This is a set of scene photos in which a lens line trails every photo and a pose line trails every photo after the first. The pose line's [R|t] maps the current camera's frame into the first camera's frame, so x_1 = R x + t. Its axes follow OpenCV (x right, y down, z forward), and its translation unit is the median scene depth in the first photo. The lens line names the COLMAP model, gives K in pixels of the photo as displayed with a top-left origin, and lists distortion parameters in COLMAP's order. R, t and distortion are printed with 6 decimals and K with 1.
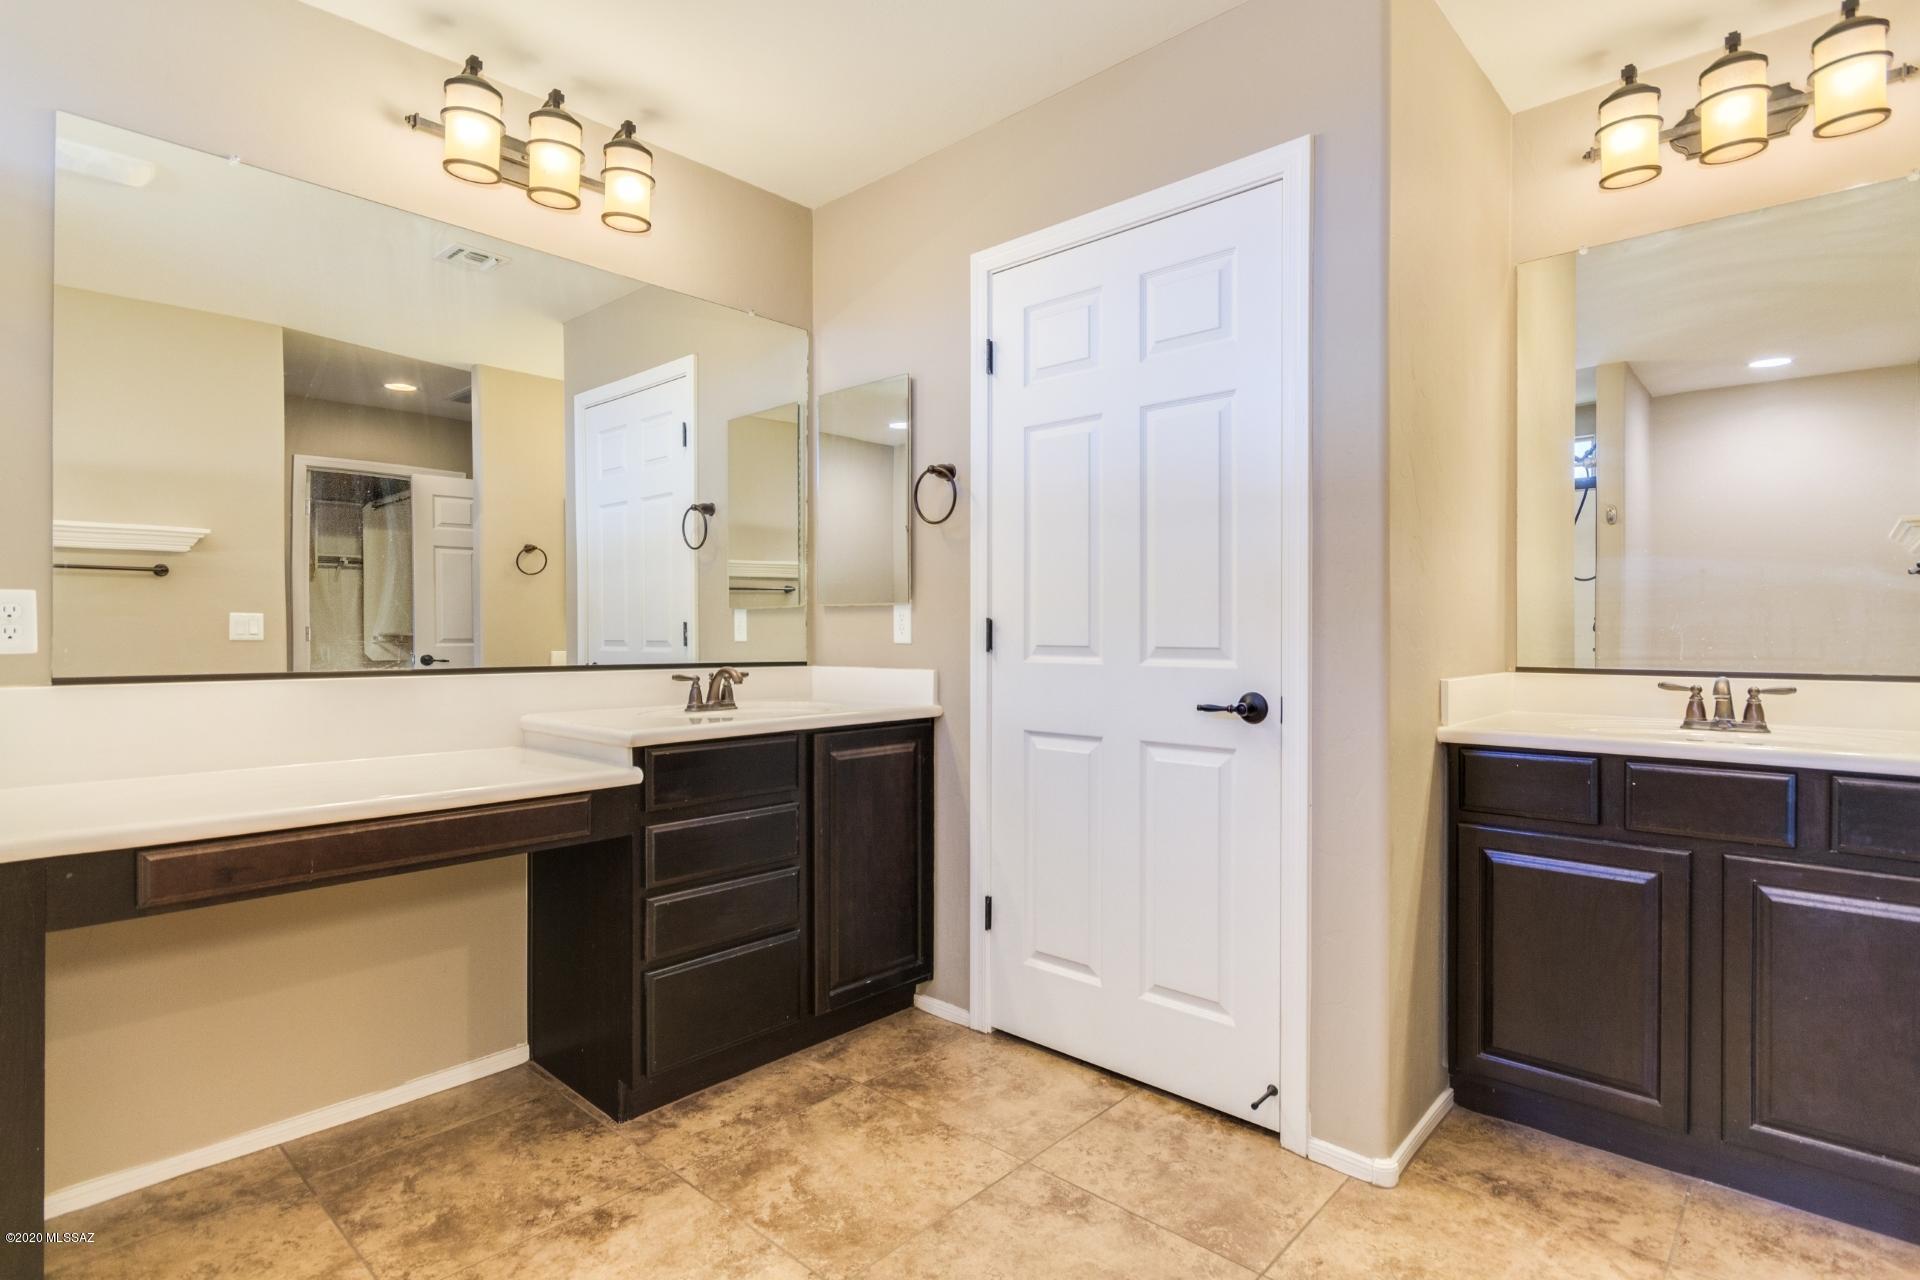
lens RADIAL K [[972.4, 0, 967.8], [0, 972.4, 634.1], [0, 0, 1]] dist [-0.004621, -0.001171]
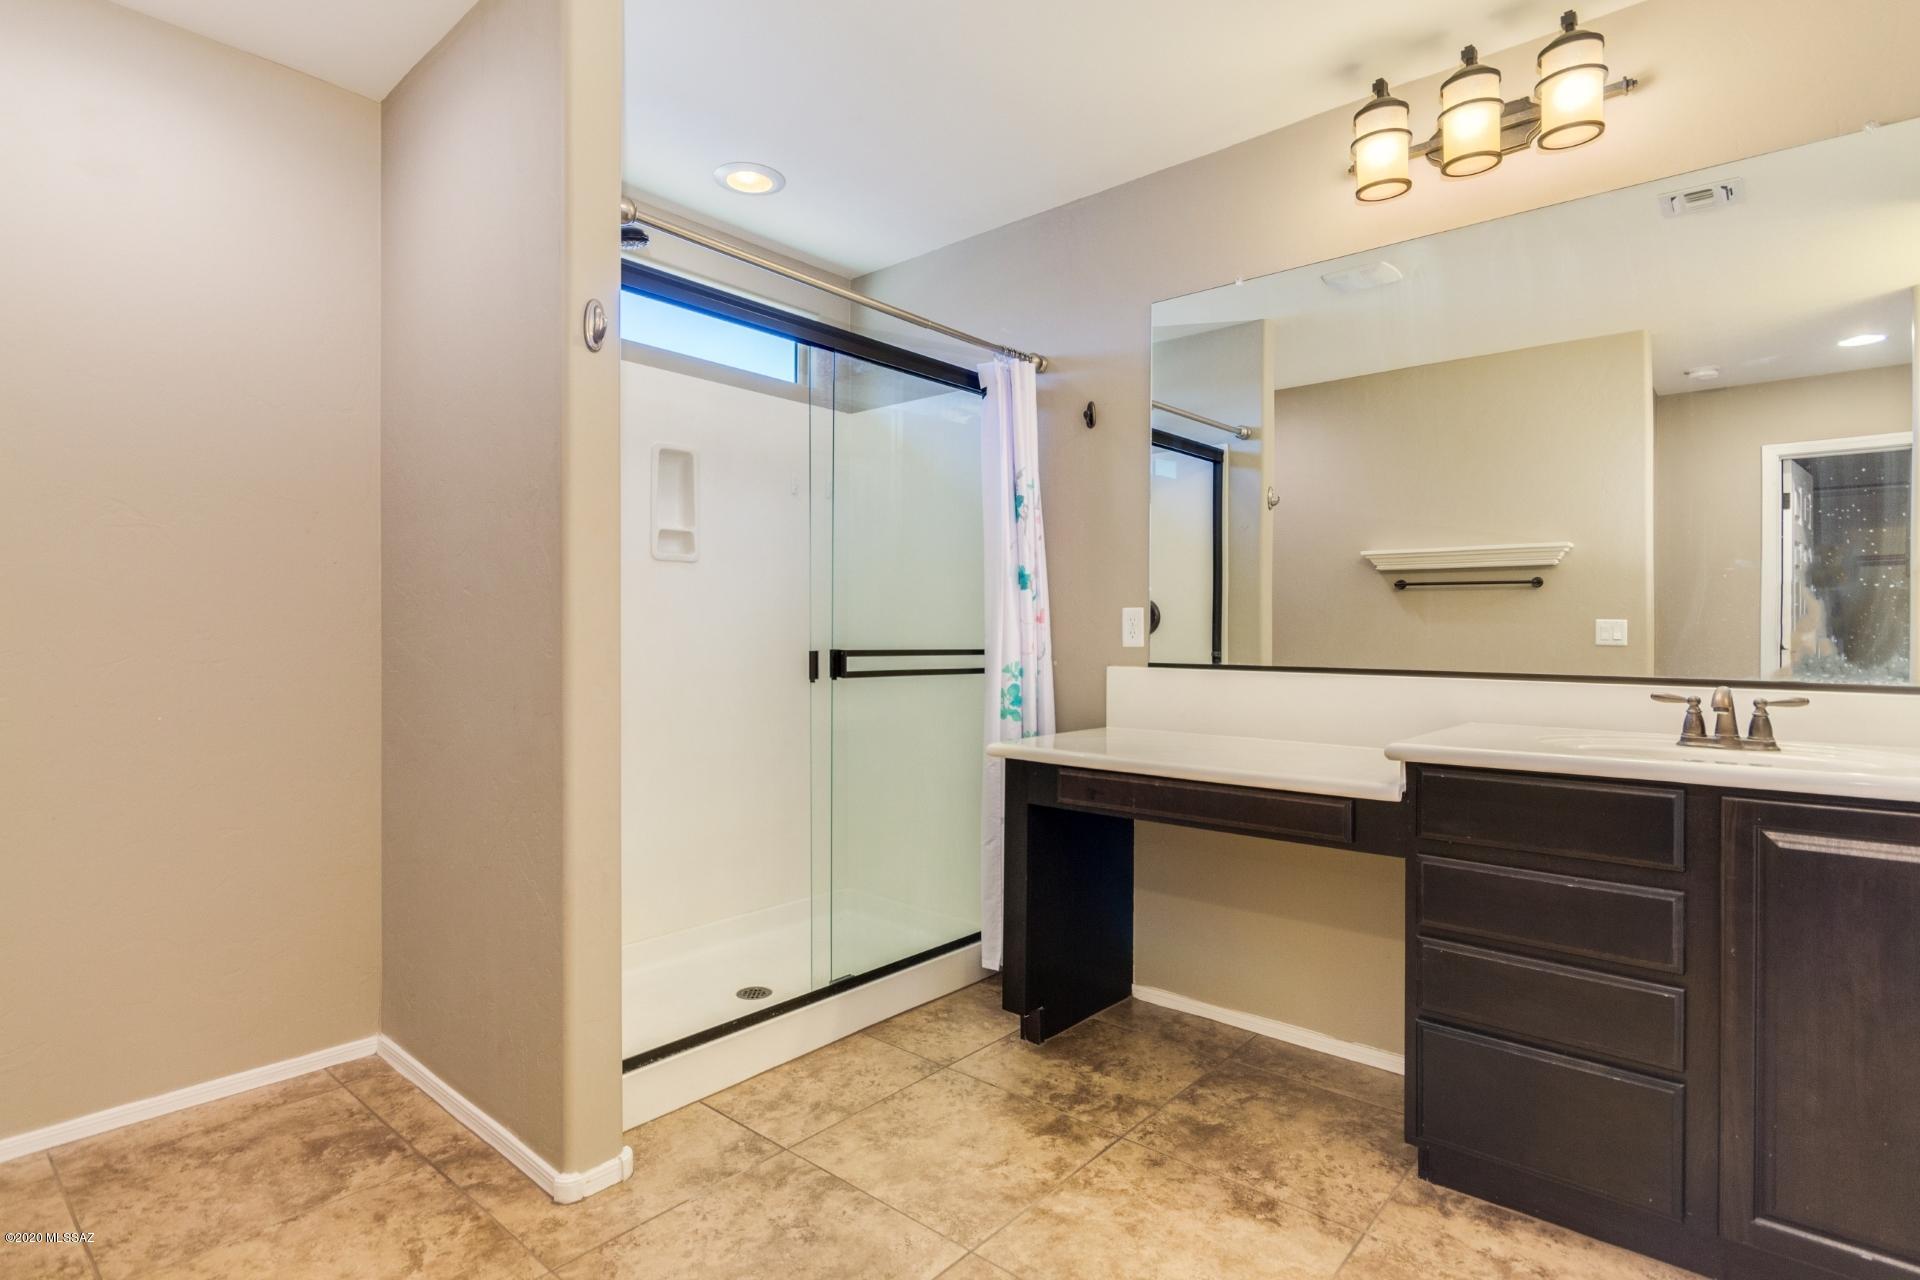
lens RADIAL K [[972.4, 0, 968.1], [0, 972.4, 640.8], [0, 0, 1]] dist [-0.004621, -0.001171]
pose [[0.010198, 0.005841, -0.999931, 0.587012], [-0.007981, 0.999952, 0.005760, 0.001783], [0.999916, 0.007921, 0.010244, 0.616958]]
